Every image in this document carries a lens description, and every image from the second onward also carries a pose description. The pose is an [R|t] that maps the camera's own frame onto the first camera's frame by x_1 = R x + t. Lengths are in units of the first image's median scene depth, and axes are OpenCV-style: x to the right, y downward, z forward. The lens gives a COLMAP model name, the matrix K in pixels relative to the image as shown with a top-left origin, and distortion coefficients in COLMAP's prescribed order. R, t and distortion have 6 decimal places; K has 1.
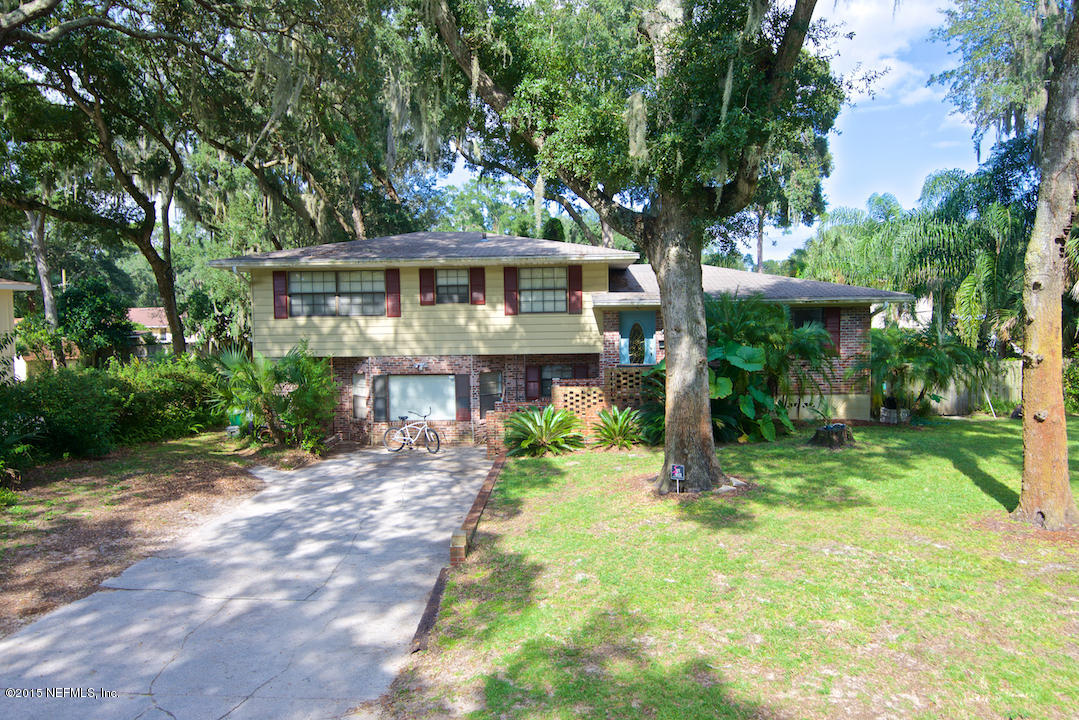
lens RADIAL K [[805.8, 0, 539.5], [0, 805.8, 360.0], [0, 0, 1]] dist [-0.000207, 0.001253]
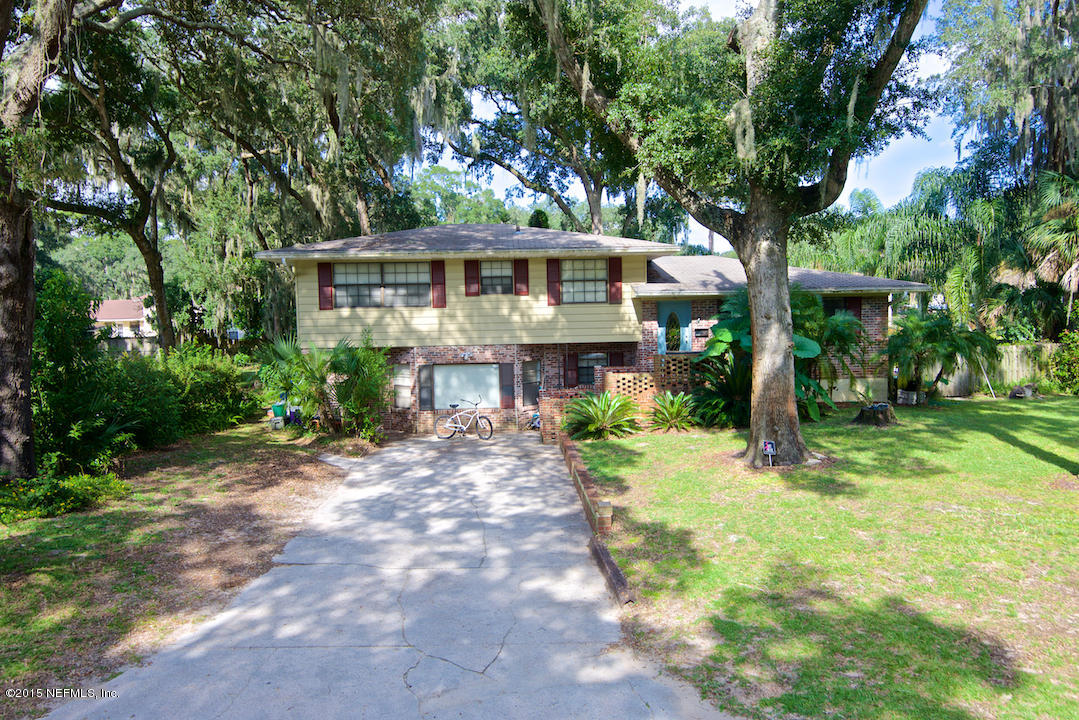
lens RADIAL K [[821.9, 0, 539.5], [0, 821.9, 360.0], [0, 0, 1]] dist [-0.000635, -0.000418]
pose [[0.996143, -0.009791, 0.087202, -0.151854], [0.009042, 0.999919, 0.008982, 0.004895], [-0.087283, -0.008159, 0.996150, -0.051943]]
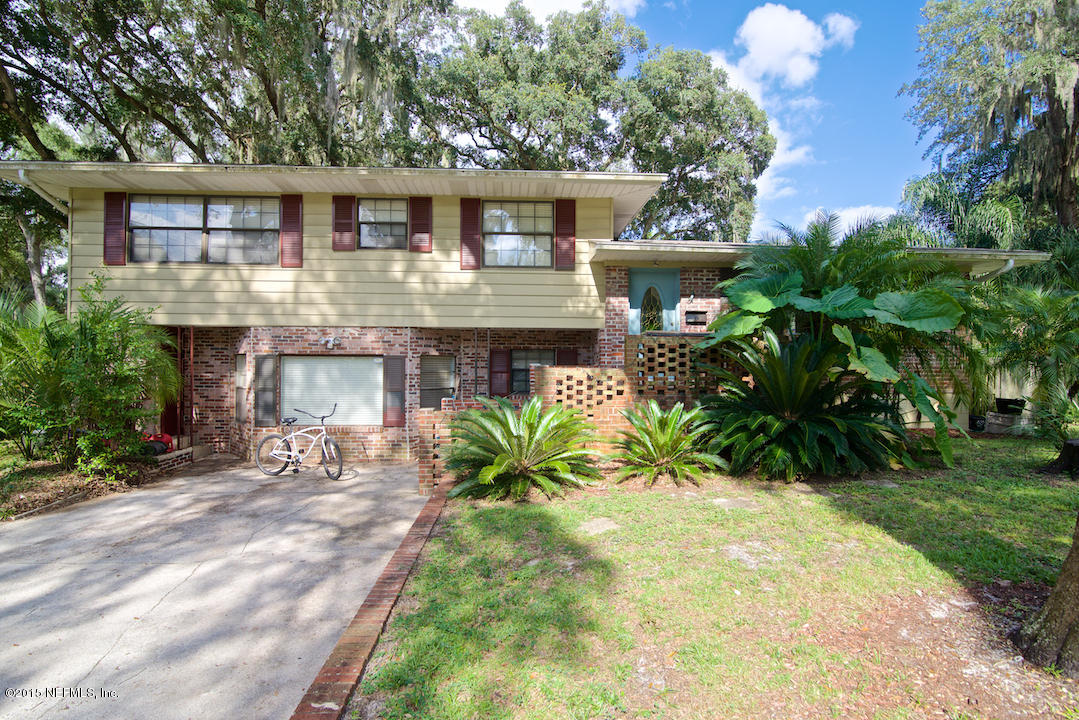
lens RADIAL K [[537.4, 0, 539.5], [0, 537.4, 360.0], [0, 0, 1]] dist [-0.014125, -0.000118]
pose [[0.996112, 0.018346, 0.086160, -0.015174], [-0.013845, 0.998522, -0.052550, 0.044884], [-0.086996, 0.051153, 0.994894, 0.574435]]
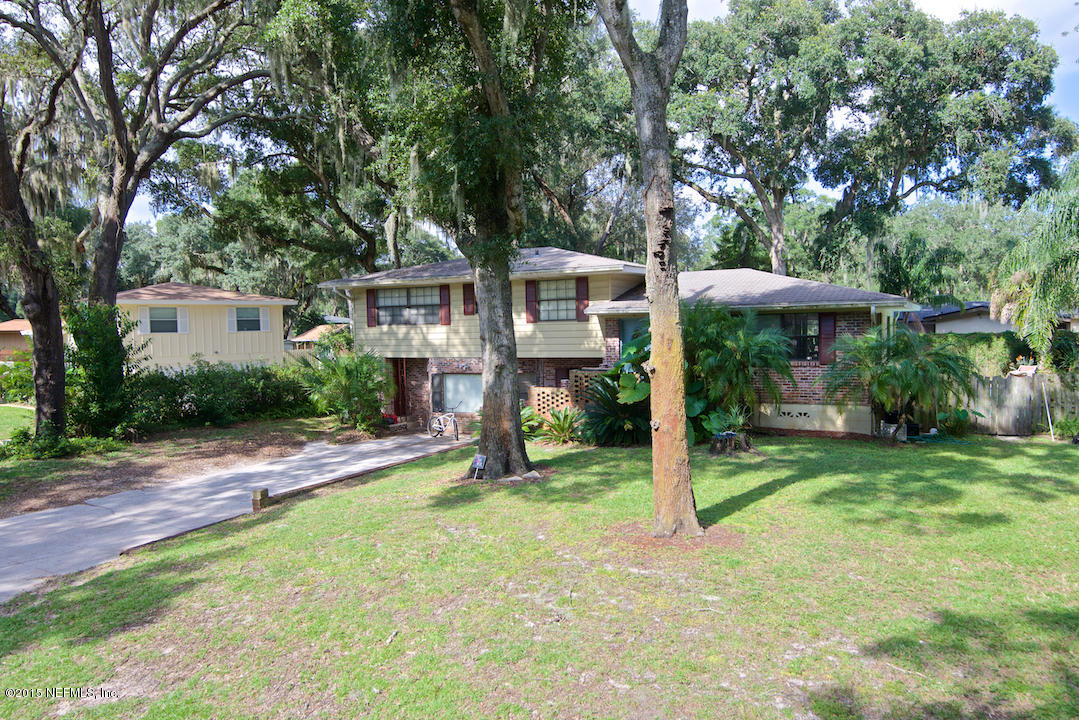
lens RADIAL K [[774.8, 0, 539.5], [0, 774.8, 360.0], [0, 0, 1]] dist [0.000762, 0.000529]
pose [[0.895132, 0.014882, -0.445553, 0.478472], [-0.013380, 0.999889, 0.006517, -0.011098], [0.445601, 0.000128, 0.895232, 0.033140]]
